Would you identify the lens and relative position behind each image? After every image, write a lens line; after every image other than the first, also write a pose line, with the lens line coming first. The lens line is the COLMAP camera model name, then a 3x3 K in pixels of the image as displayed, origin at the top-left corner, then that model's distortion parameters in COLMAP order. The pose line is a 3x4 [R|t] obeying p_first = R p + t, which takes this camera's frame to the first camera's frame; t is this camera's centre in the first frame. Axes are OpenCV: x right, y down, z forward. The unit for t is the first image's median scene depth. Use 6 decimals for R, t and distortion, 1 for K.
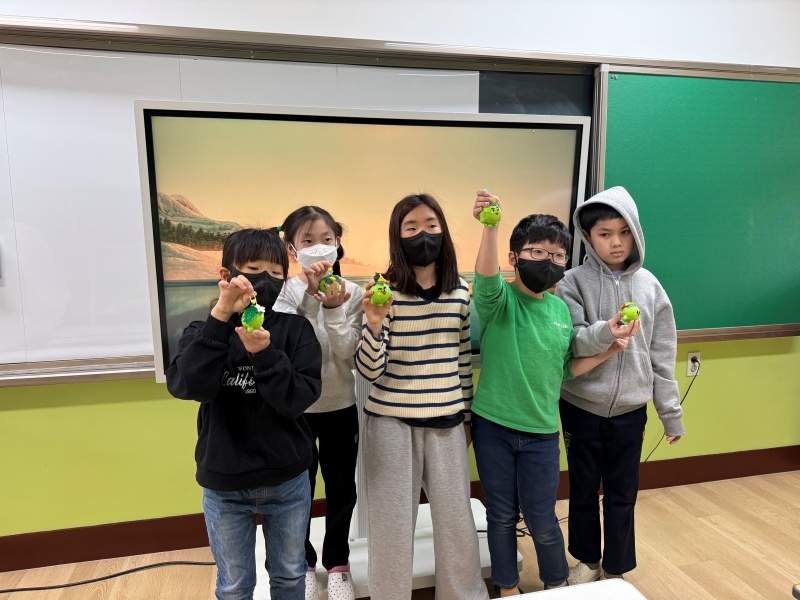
lens RADIAL K [[590.6, 0, 400.0], [0, 590.6, 300.0], [0, 0, 1]] dist [-0.024588, 0.000319]
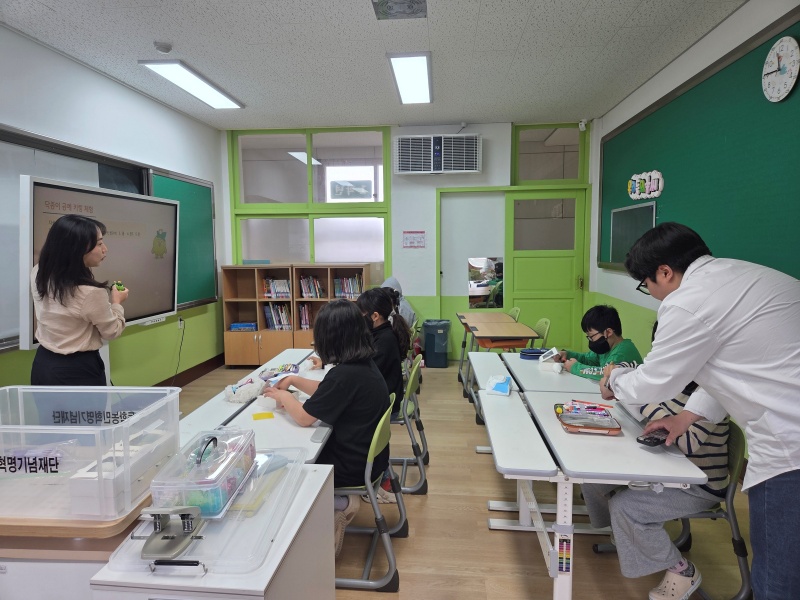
lens RADIAL K [[544.2, 0, 400.0], [0, 544.2, 300.0], [0, 0, 1]] dist [0.060353, -0.066869]
pose [[0.299468, -0.090459, 0.949808, -1.177676], [0.133201, 0.989710, 0.052262, 0.044390], [-0.944763, 0.110864, 0.308436, -0.300798]]
